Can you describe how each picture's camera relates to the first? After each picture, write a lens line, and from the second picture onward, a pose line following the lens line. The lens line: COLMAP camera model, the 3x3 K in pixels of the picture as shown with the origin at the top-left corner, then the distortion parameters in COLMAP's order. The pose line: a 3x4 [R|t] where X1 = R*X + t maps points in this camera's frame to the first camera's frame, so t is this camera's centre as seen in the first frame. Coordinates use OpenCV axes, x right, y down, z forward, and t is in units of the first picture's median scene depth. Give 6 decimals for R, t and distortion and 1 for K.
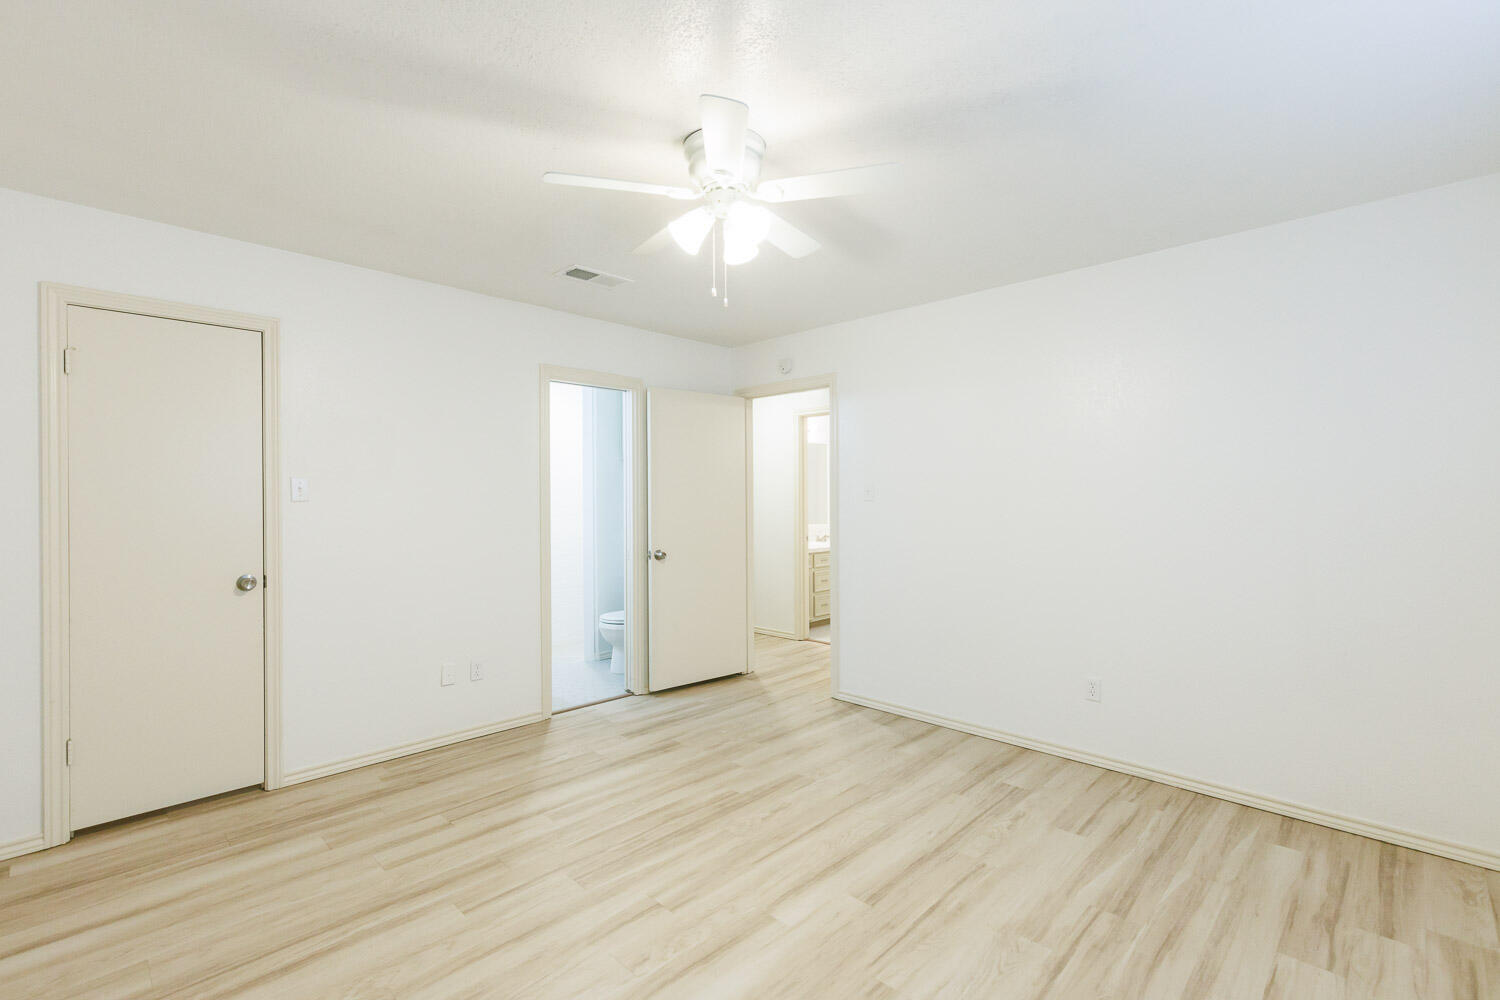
lens RADIAL K [[678.1, 0, 746.9], [0, 678.1, 502.2], [0, 0, 1]] dist [0.002940, 0.001160]
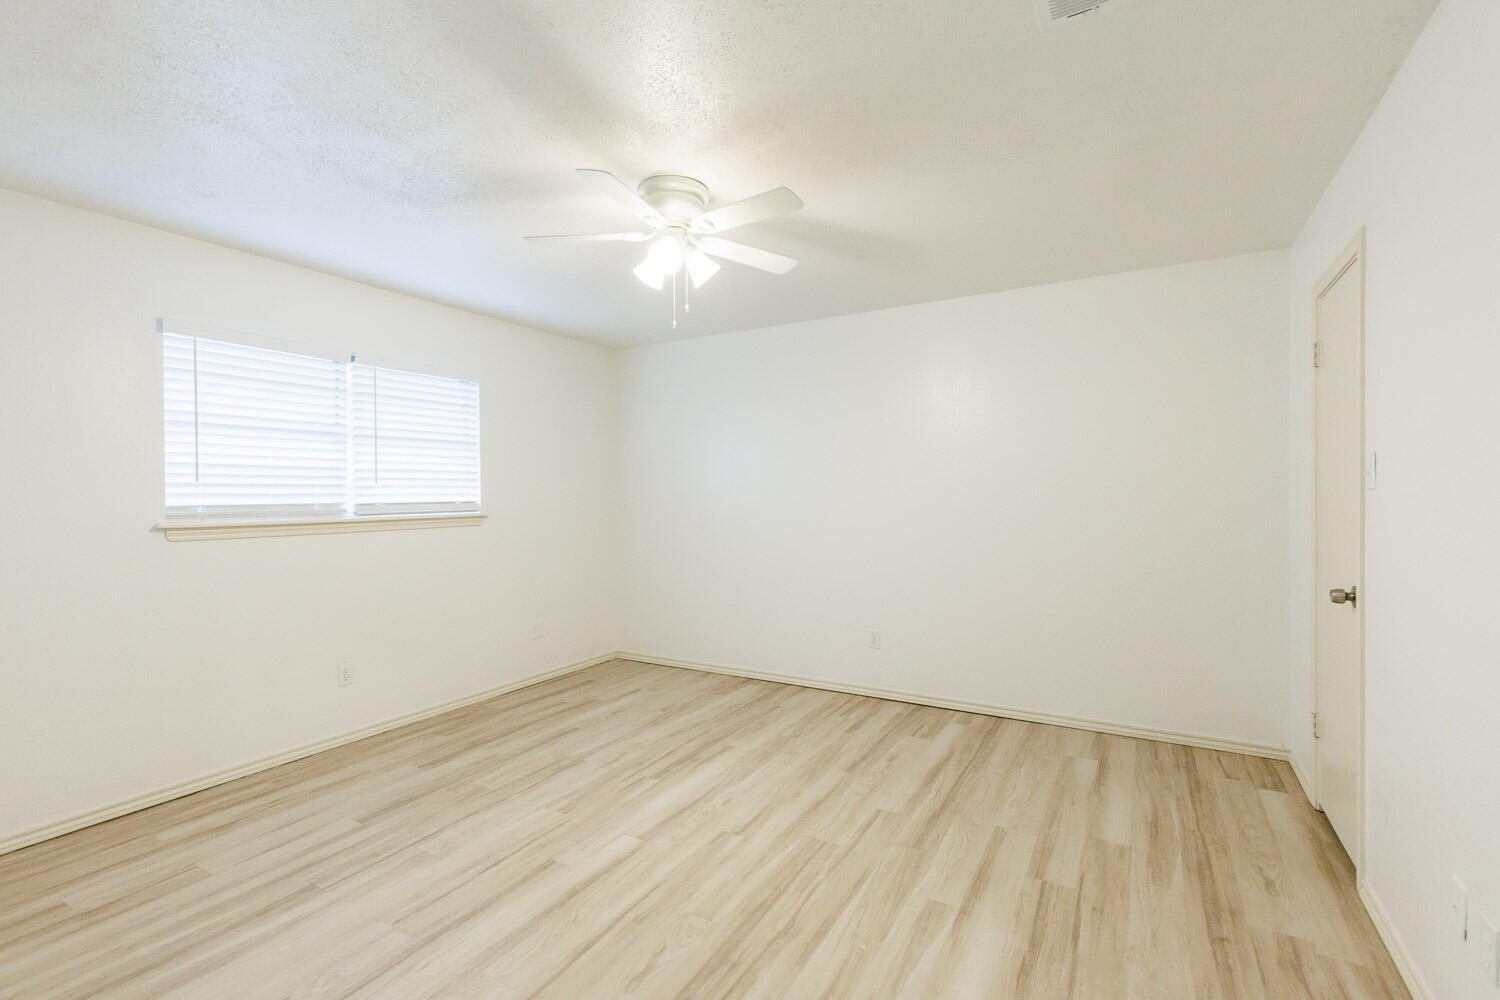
lens RADIAL K [[678.1, 0, 743.1], [0, 678.1, 488.7], [0, 0, 1]] dist [0.002940, 0.001160]
pose [[-0.972000, 0.008385, -0.234829, 0.122394], [0.009206, 0.999955, -0.002398, -0.007113], [0.234798, -0.004493, -0.972034, 1.977852]]
